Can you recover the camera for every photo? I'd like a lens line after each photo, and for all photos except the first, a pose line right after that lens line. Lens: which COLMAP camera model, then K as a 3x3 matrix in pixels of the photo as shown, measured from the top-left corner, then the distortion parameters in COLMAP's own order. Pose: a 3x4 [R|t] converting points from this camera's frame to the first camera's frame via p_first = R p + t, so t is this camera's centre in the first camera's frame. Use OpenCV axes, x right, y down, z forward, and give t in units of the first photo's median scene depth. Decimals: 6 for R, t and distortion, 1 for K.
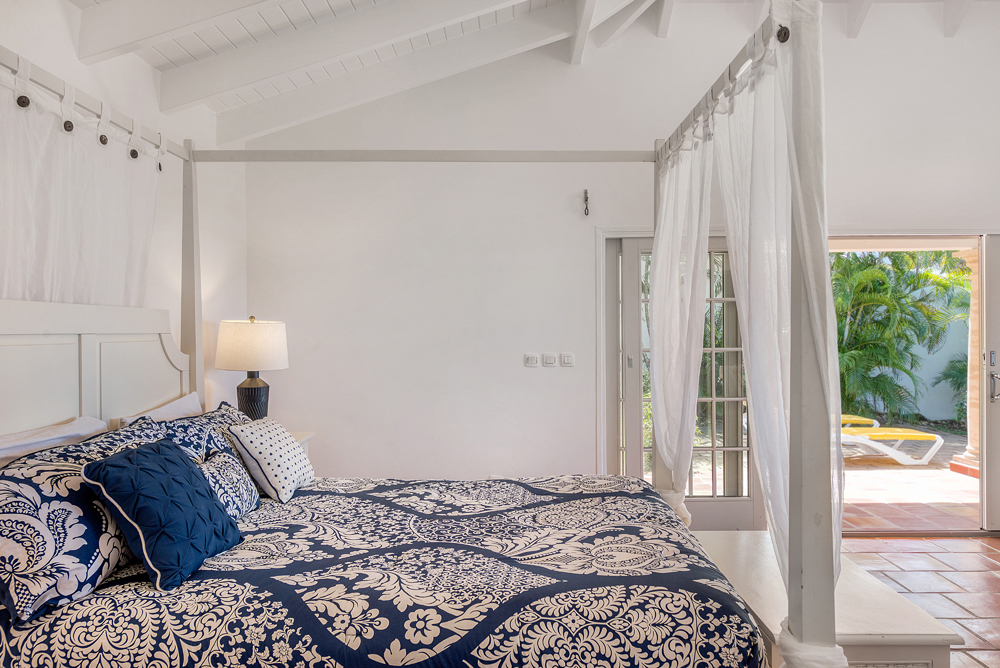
lens RADIAL K [[645.7, 0, 500.0], [0, 645.7, 334.0], [0, 0, 1]] dist [0.005545, 0.004251]
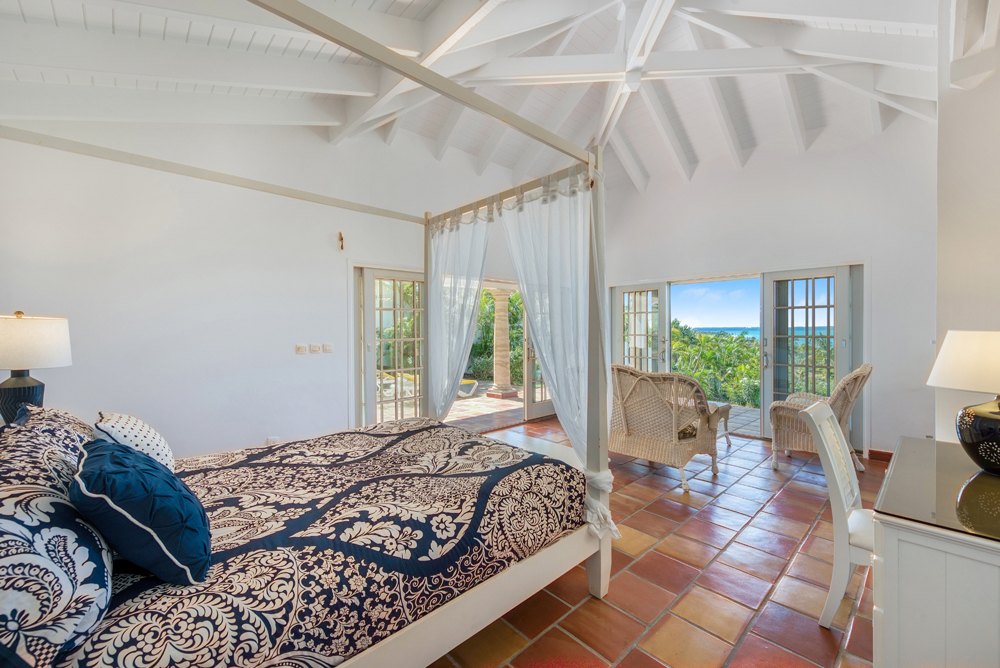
lens RADIAL K [[397.9, 0, 500.0], [0, 397.9, 334.0], [0, 0, 1]] dist [-0.000277, -0.000311]
pose [[0.736187, -0.008458, 0.676726, -0.623779], [0.003954, 0.999959, 0.008197, 0.008074], [-0.676767, -0.003359, 0.736190, 0.246776]]
